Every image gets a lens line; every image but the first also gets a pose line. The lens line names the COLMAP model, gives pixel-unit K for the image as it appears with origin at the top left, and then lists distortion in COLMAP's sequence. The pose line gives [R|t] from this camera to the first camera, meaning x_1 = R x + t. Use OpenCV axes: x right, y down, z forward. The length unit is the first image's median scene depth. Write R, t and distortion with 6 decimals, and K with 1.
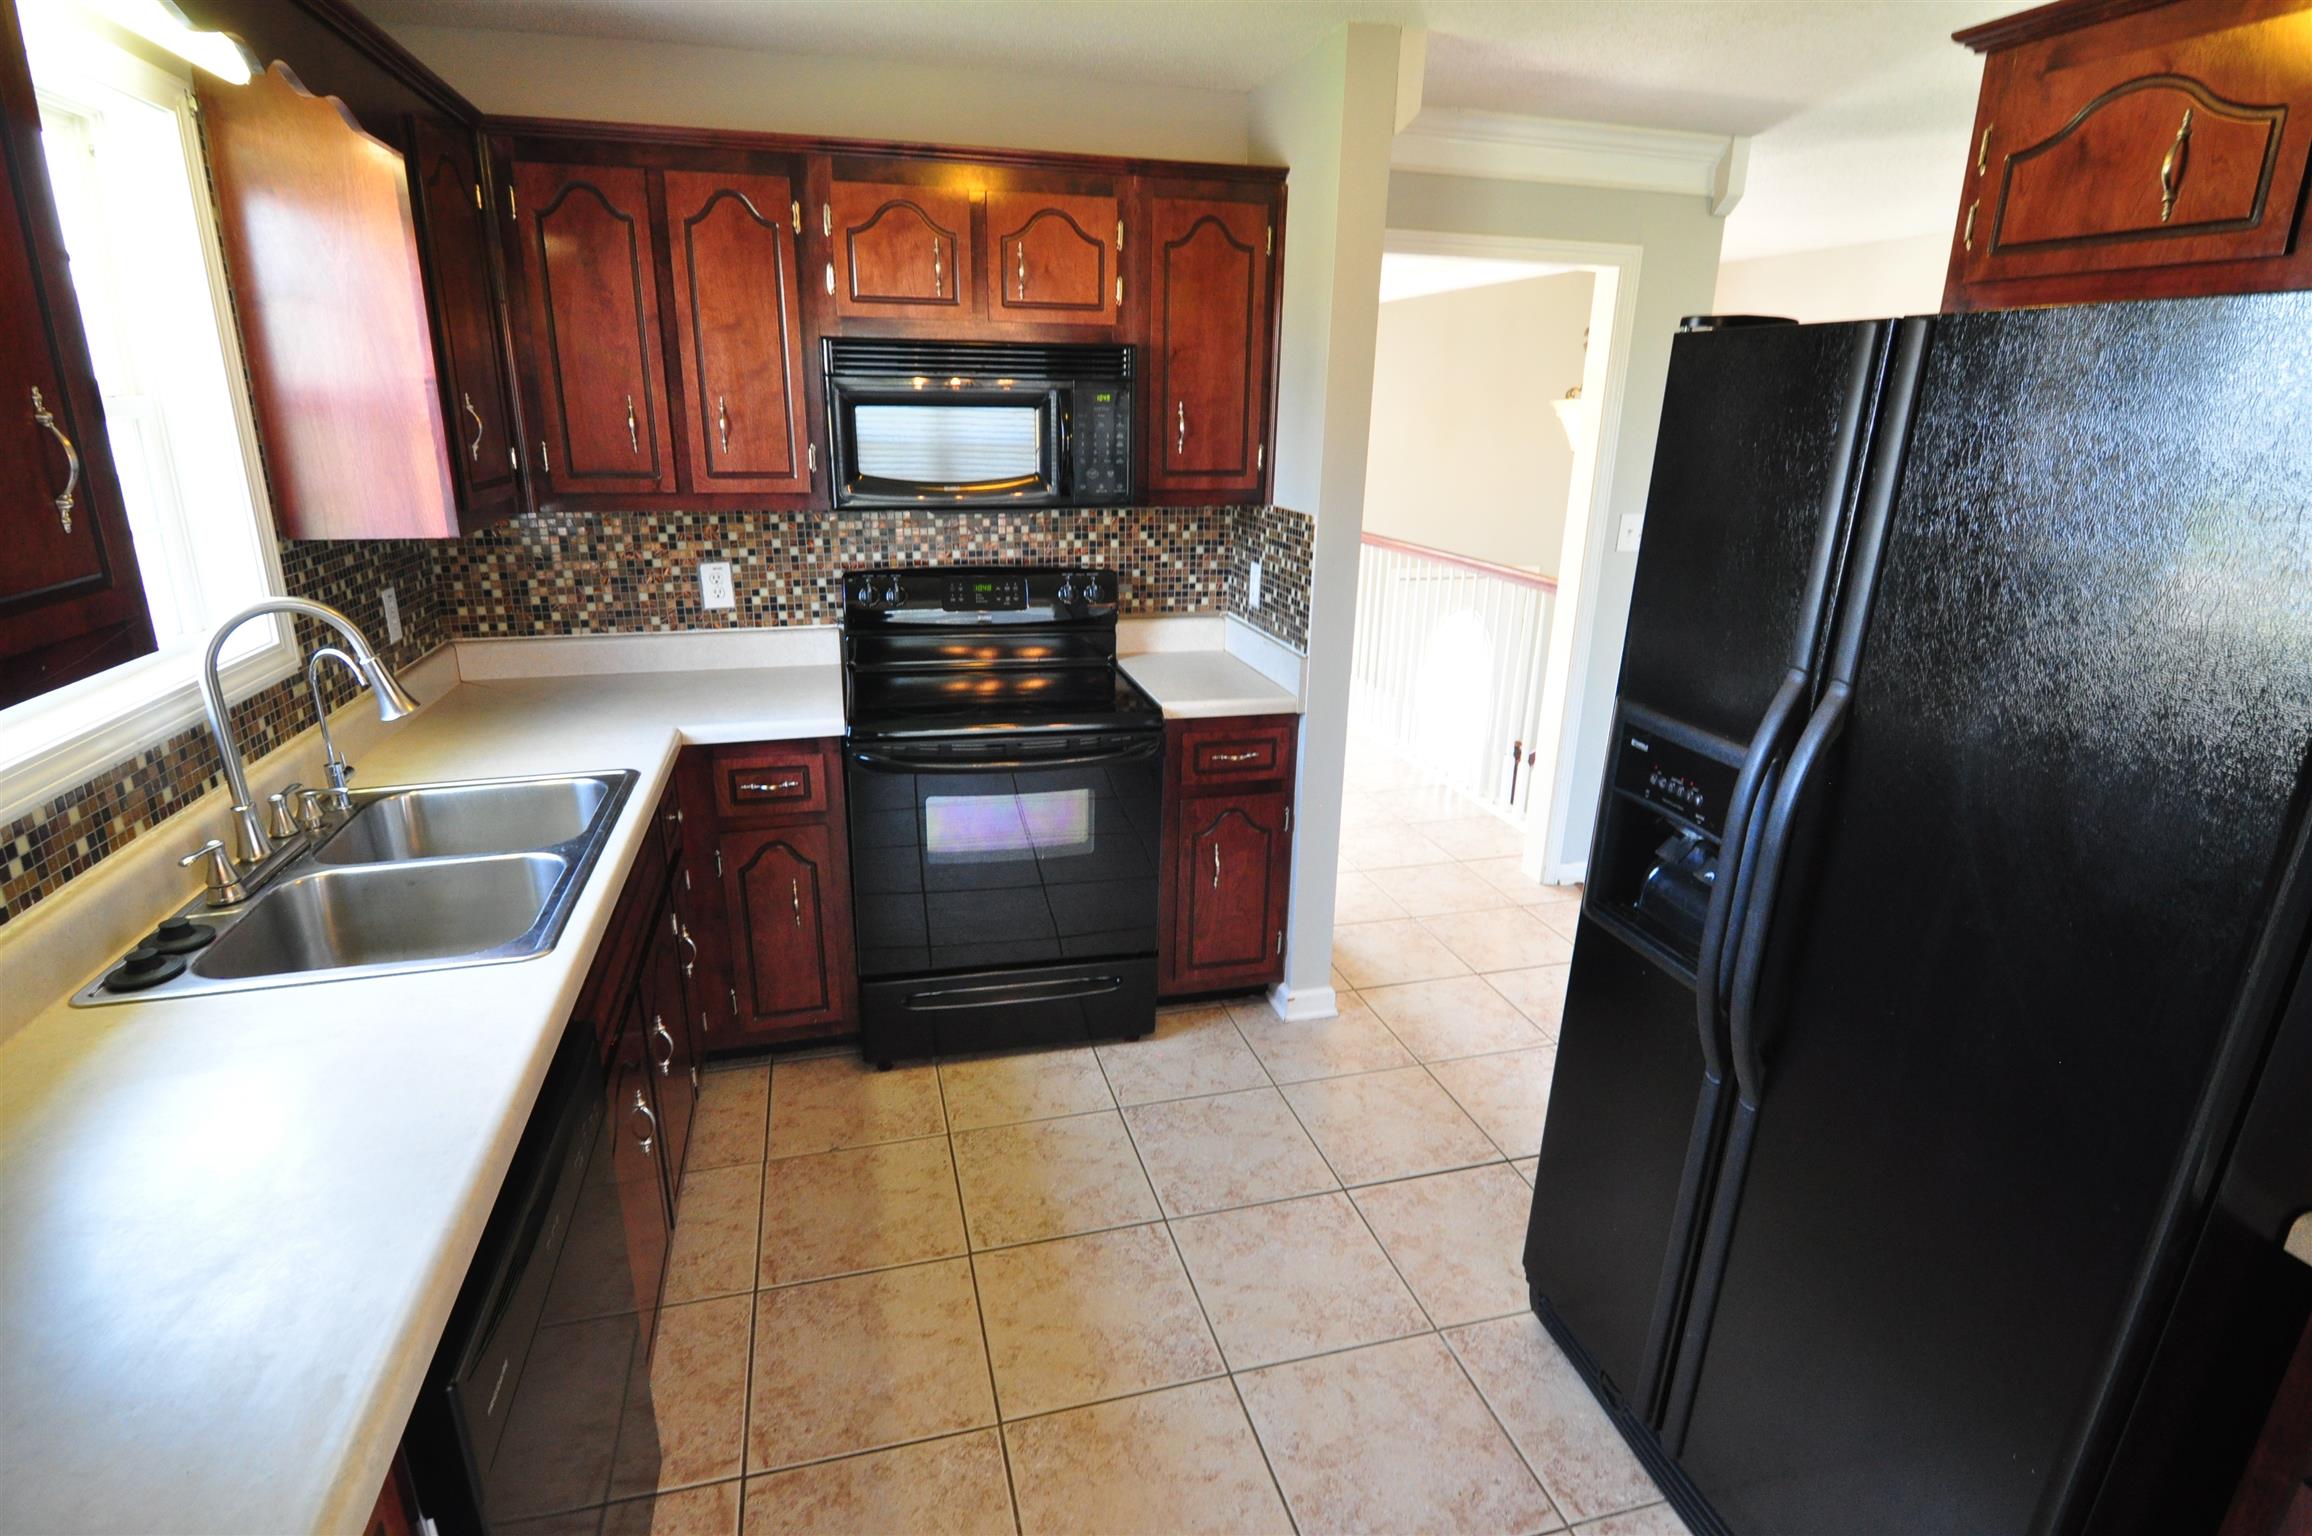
lens RADIAL K [[1140.4, 0, 1146.2], [0, 1140.4, 759.5], [0, 0, 1]] dist [0.000954, -0.014036]
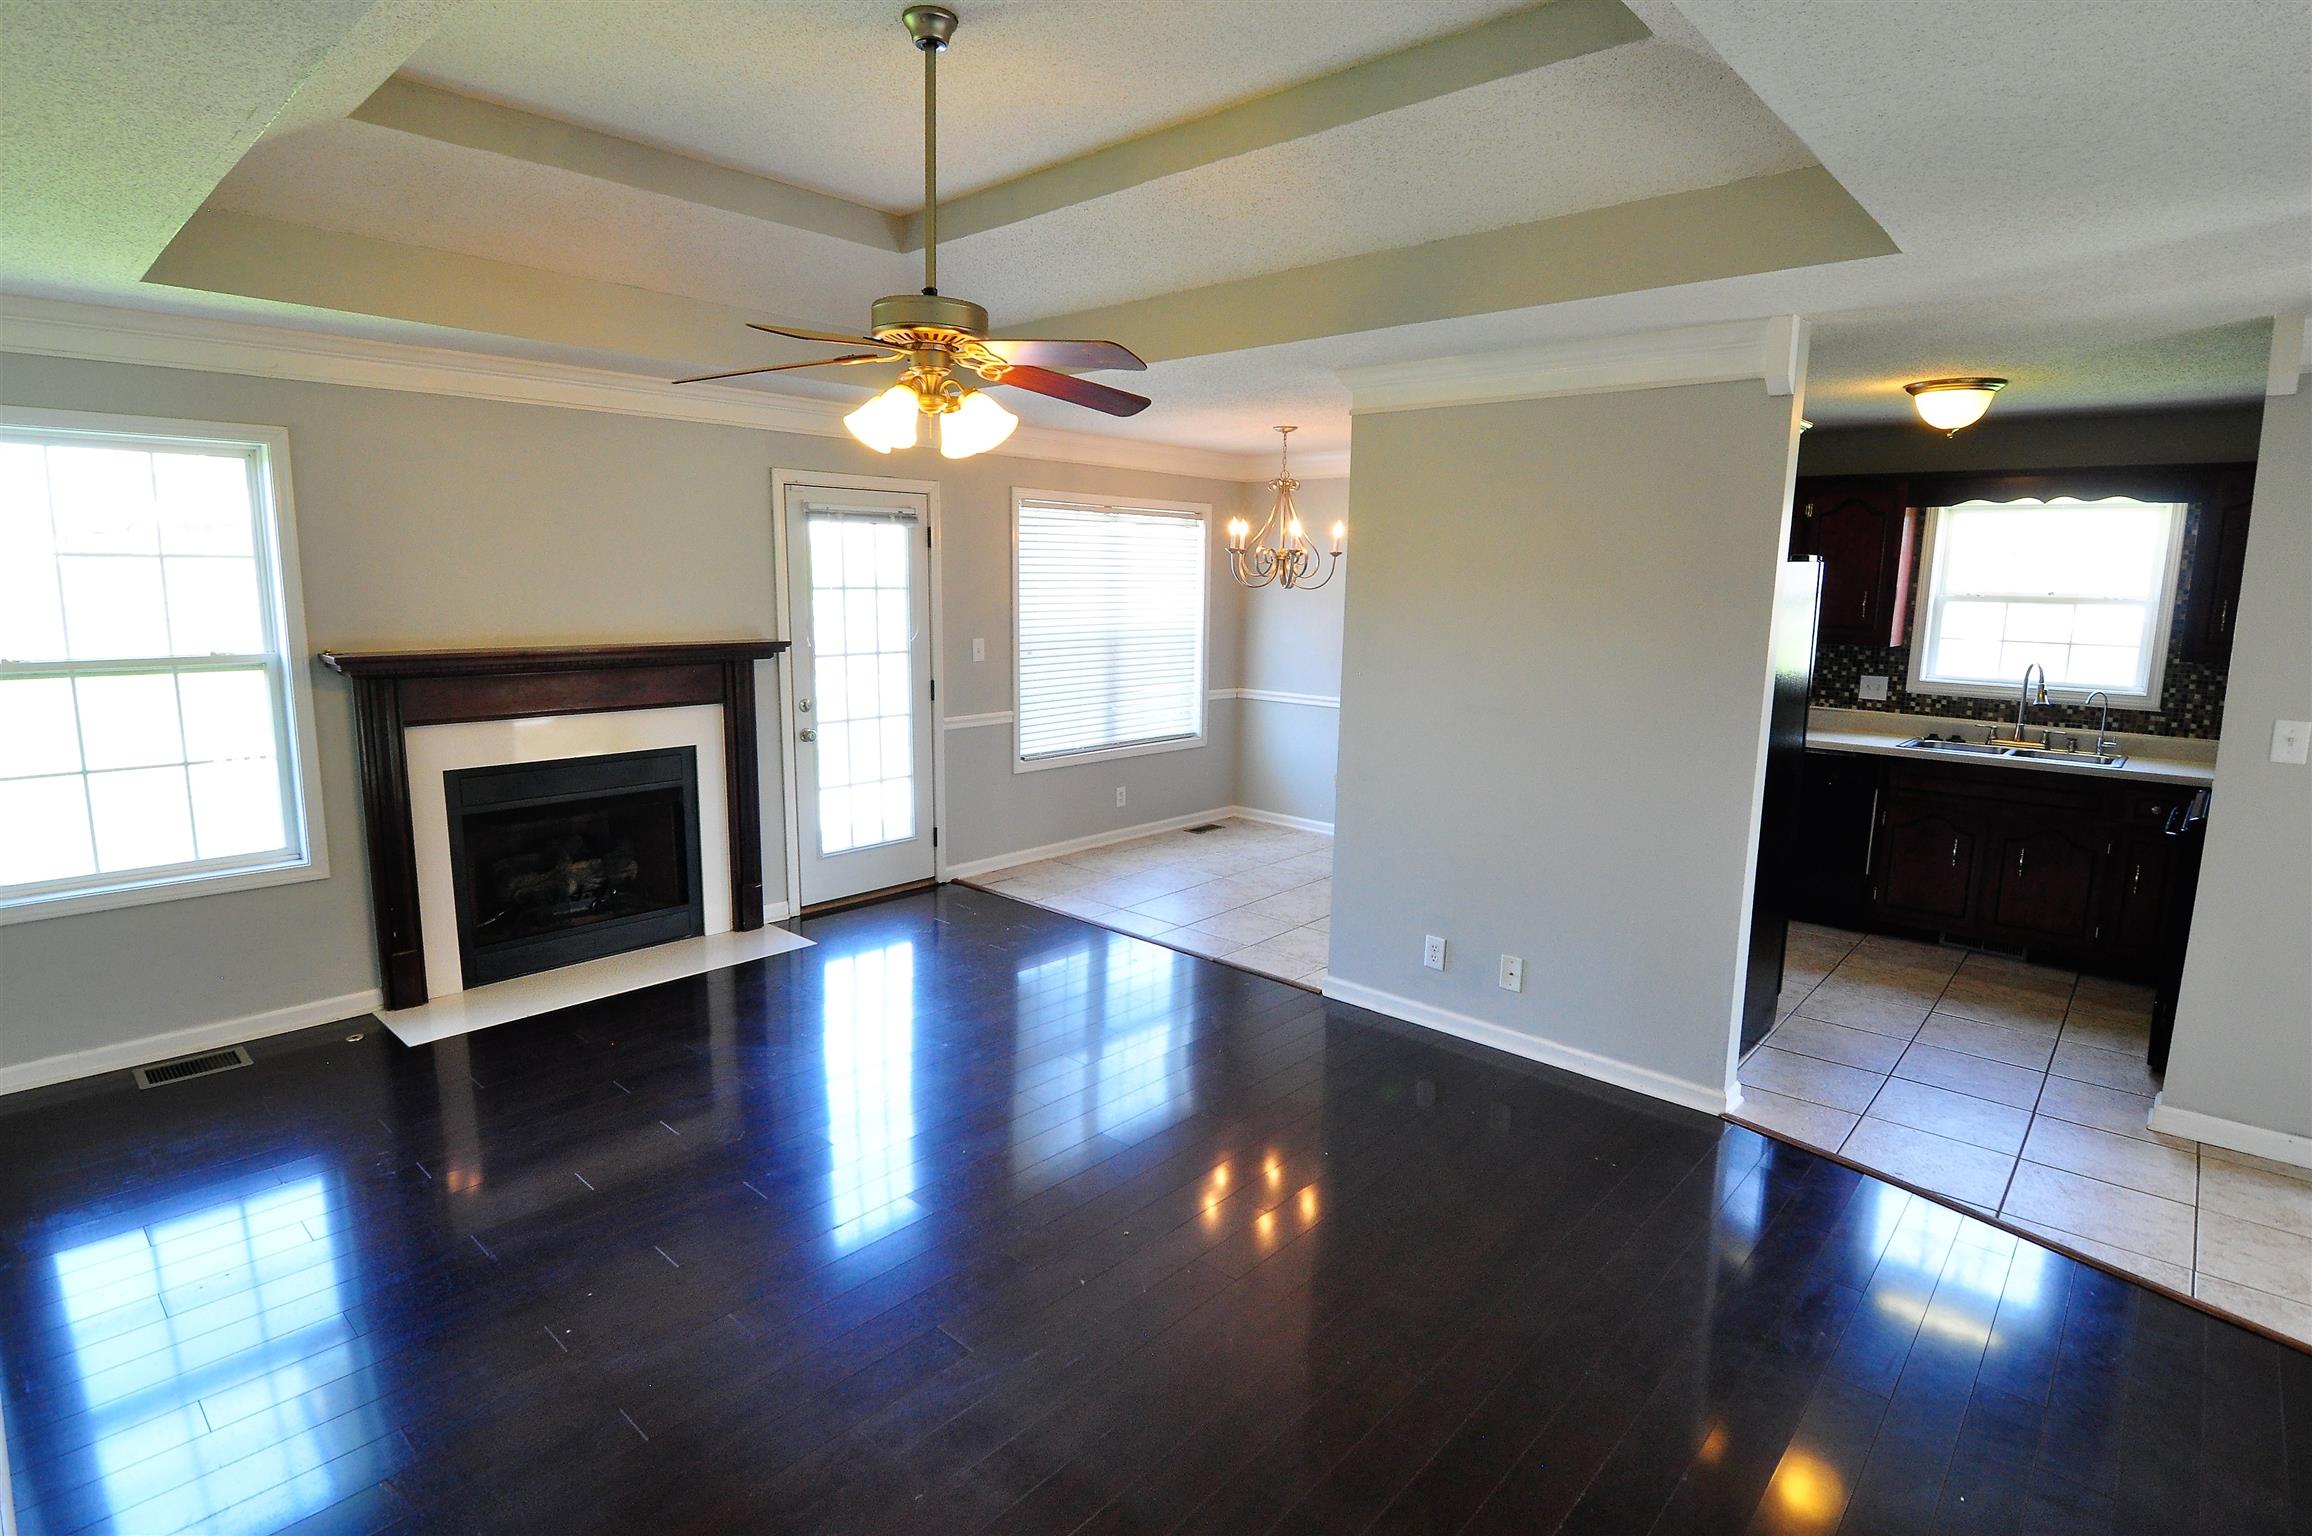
lens RADIAL K [[1140.4, 0, 1146.2], [0, 1140.4, 759.5], [0, 0, 1]] dist [0.000954, -0.014036]
pose [[-0.846226, 0.051924, -0.530288, 2.218594], [-0.189787, 0.900592, 0.391042, -0.488704], [0.497878, 0.431552, -0.752250, 1.687183]]
